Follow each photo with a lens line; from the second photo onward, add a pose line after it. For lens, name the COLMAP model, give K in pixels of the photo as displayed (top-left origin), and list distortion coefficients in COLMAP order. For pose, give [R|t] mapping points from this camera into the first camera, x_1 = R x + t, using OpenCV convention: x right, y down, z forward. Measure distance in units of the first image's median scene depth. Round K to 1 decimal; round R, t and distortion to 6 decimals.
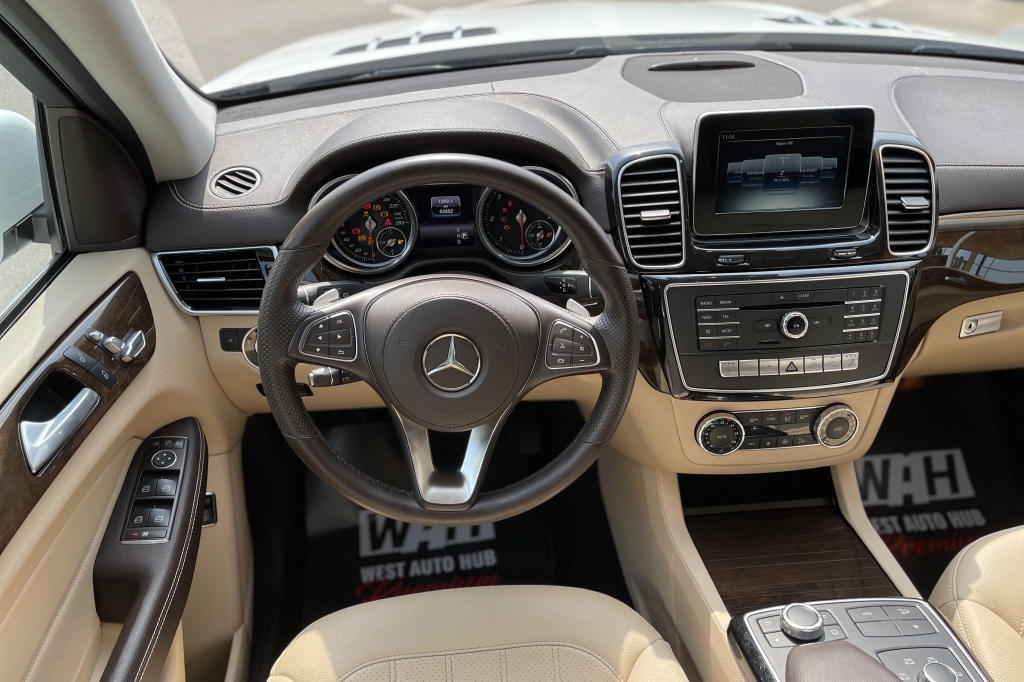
lens RADIAL K [[729.2, 0, 512.0], [0, 729.2, 341.0], [0, 0, 1]] dist [0.026888, -0.003300]
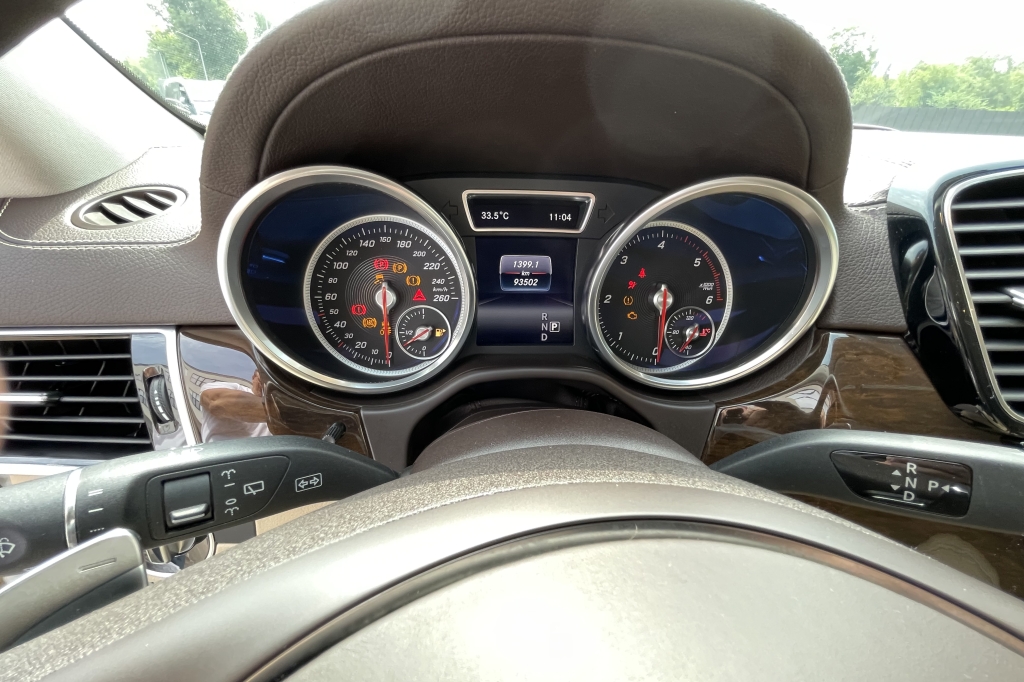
lens RADIAL K [[405.6, 0, 512.0], [0, 405.6, 341.0], [0, 0, 1]] dist [-0.000882, 0.005867]
pose [[0.998869, 0.045452, 0.013961, -0.103211], [-0.043482, 0.991994, -0.118563, -0.096436], [-0.019238, 0.117822, 0.992848, 0.700969]]
